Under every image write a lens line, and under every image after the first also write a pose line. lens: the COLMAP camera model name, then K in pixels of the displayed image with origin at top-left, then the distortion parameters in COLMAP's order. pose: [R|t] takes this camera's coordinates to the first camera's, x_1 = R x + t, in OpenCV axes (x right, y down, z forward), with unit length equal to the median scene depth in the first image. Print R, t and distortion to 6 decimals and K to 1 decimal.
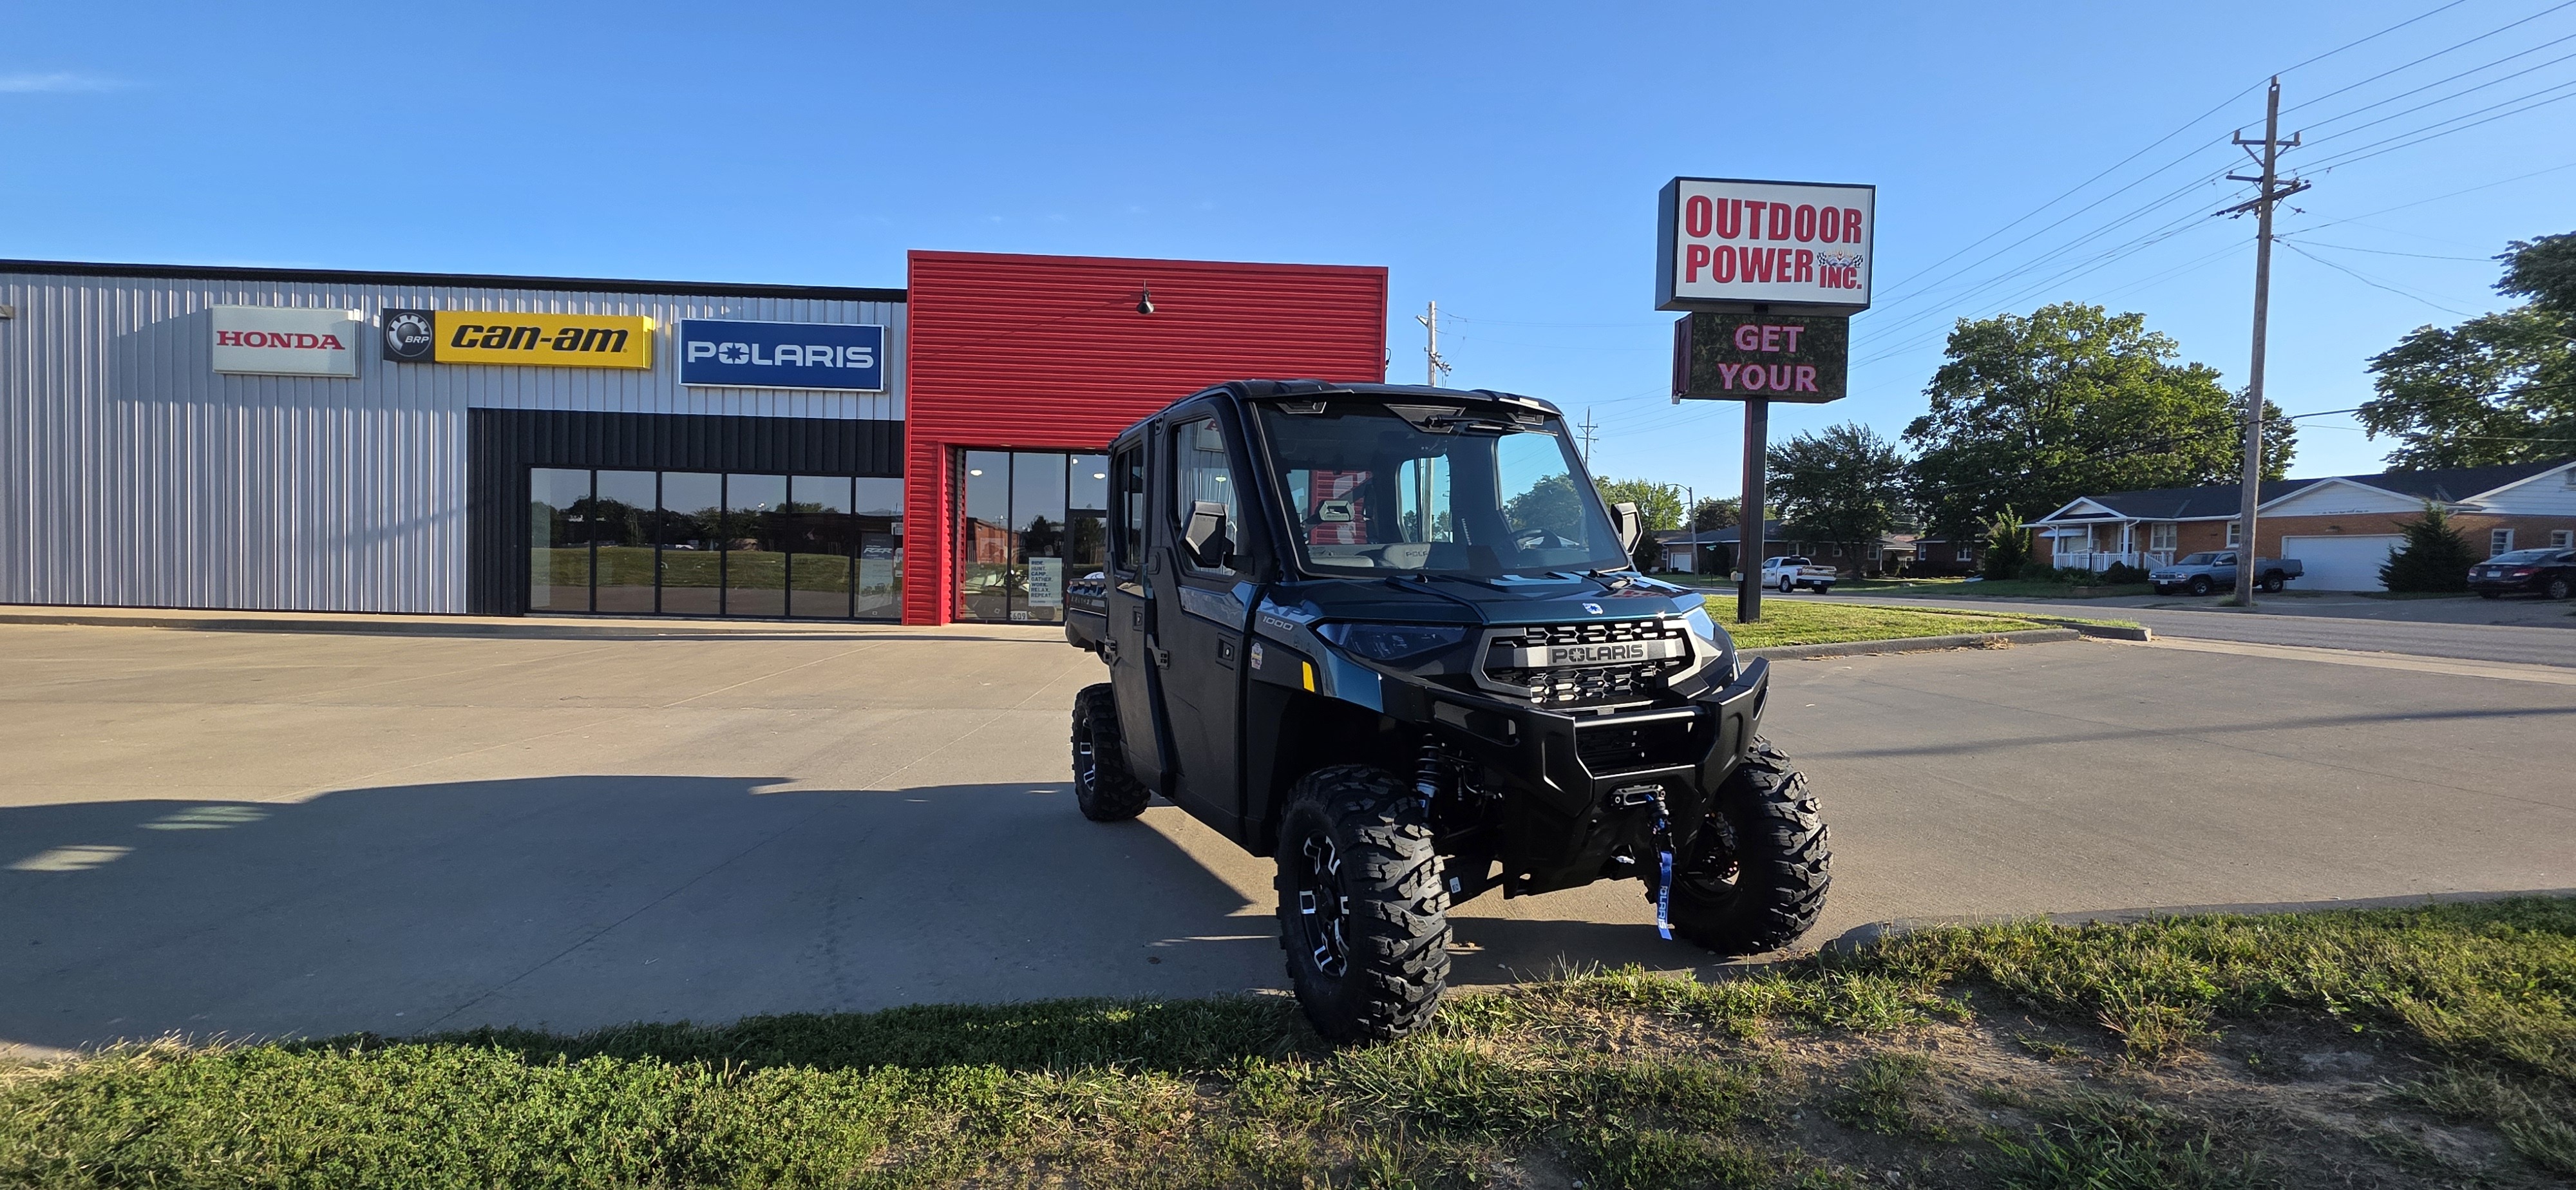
lens RADIAL K [[1024.6, 0, 1289.3], [0, 1024.6, 596.1], [0, 0, 1]] dist [0.002812, -0.000692]
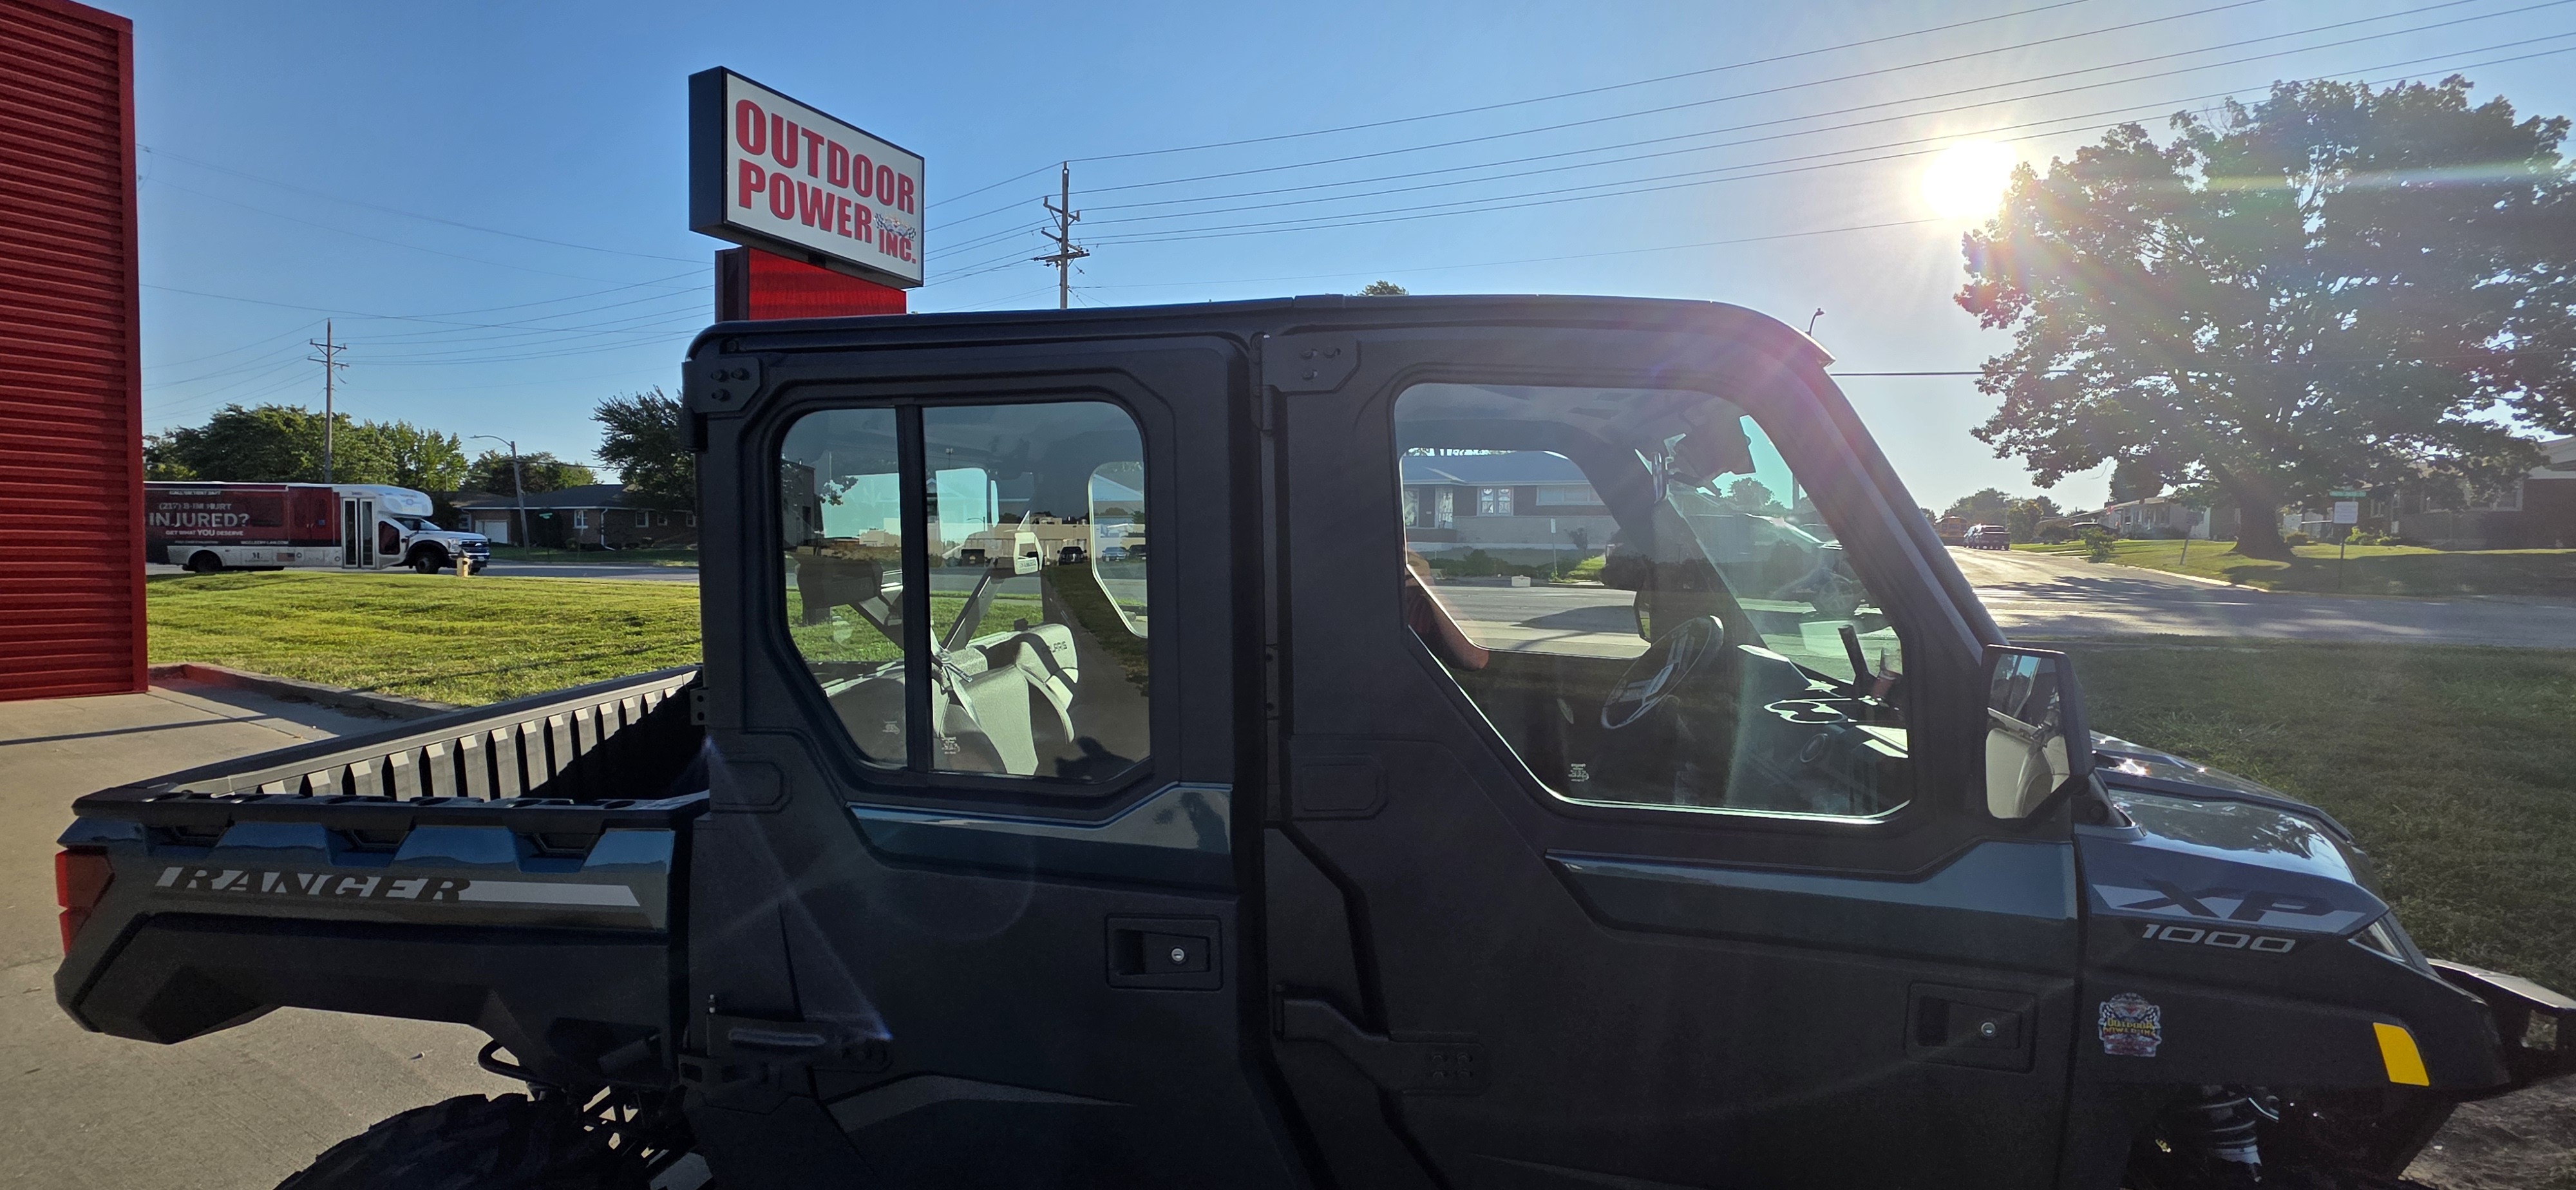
lens RADIAL K [[1024.6, 0, 1305.1], [0, 1024.6, 590.4], [0, 0, 1]] dist [0.002812, -0.000692]
pose [[0.489185, -0.050179, 0.870736, -0.089478], [0.026235, 0.998738, 0.042817, -0.022299], [-0.871786, 0.001898, 0.489884, 0.176875]]
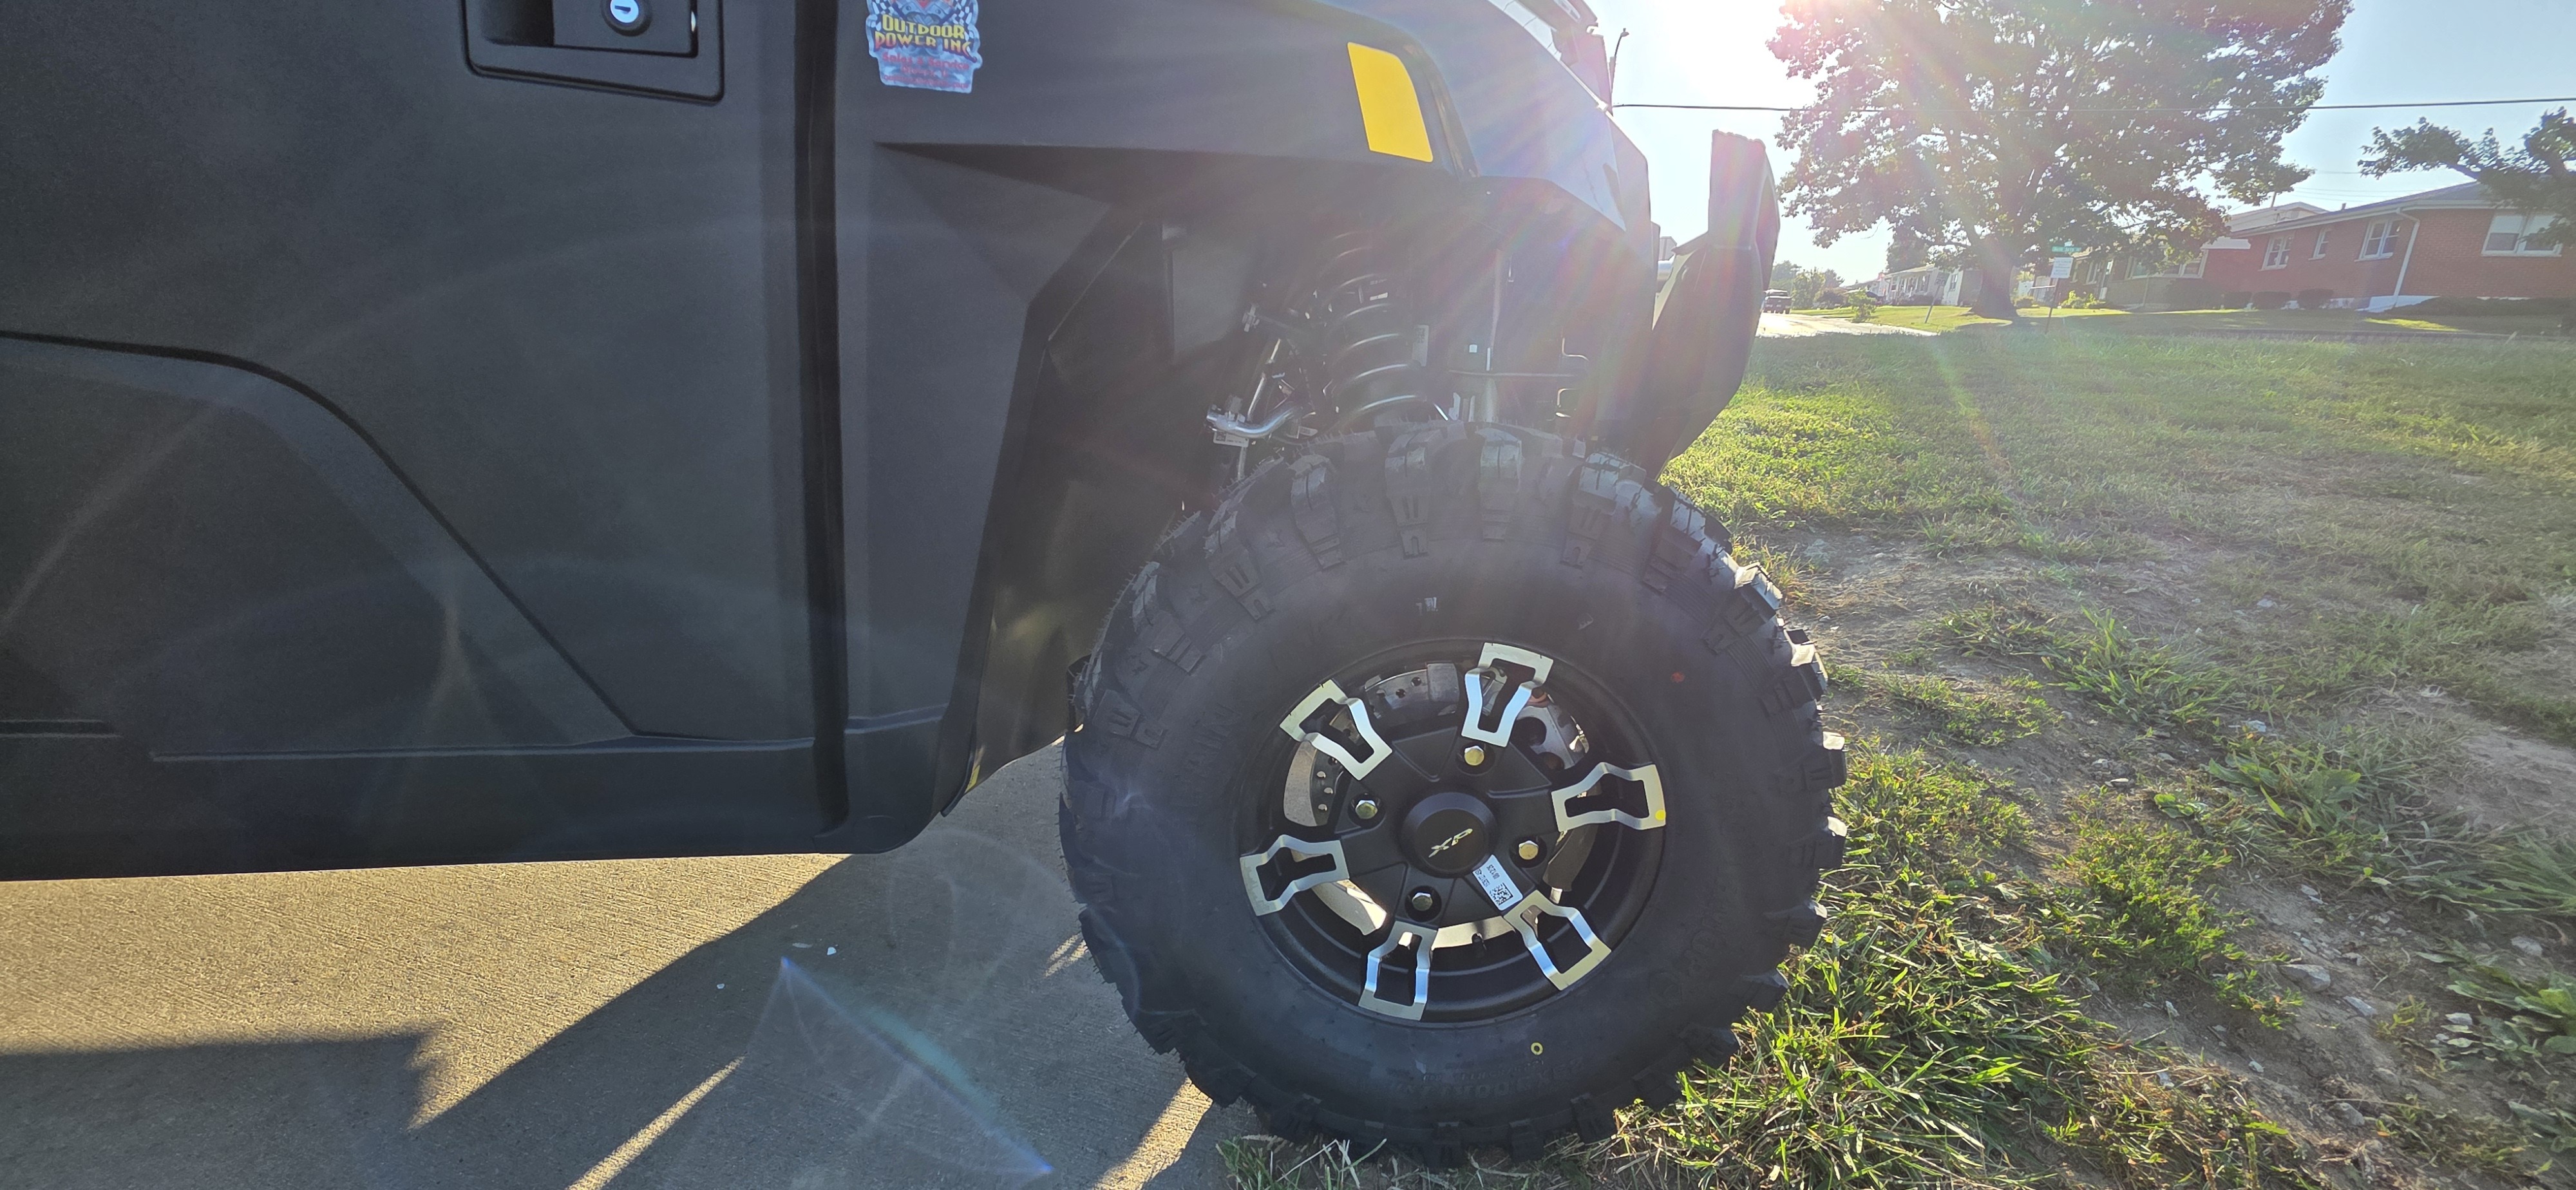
lens RADIAL K [[1024.6, 0, 1309.0], [0, 1024.6, 593.6], [0, 0, 1]] dist [0.002812, -0.000692]
pose [[0.338005, -0.253880, 0.906255, -0.042243], [0.001845, 0.963106, 0.269118, 0.017886], [-0.941143, -0.089291, 0.326003, 0.138021]]
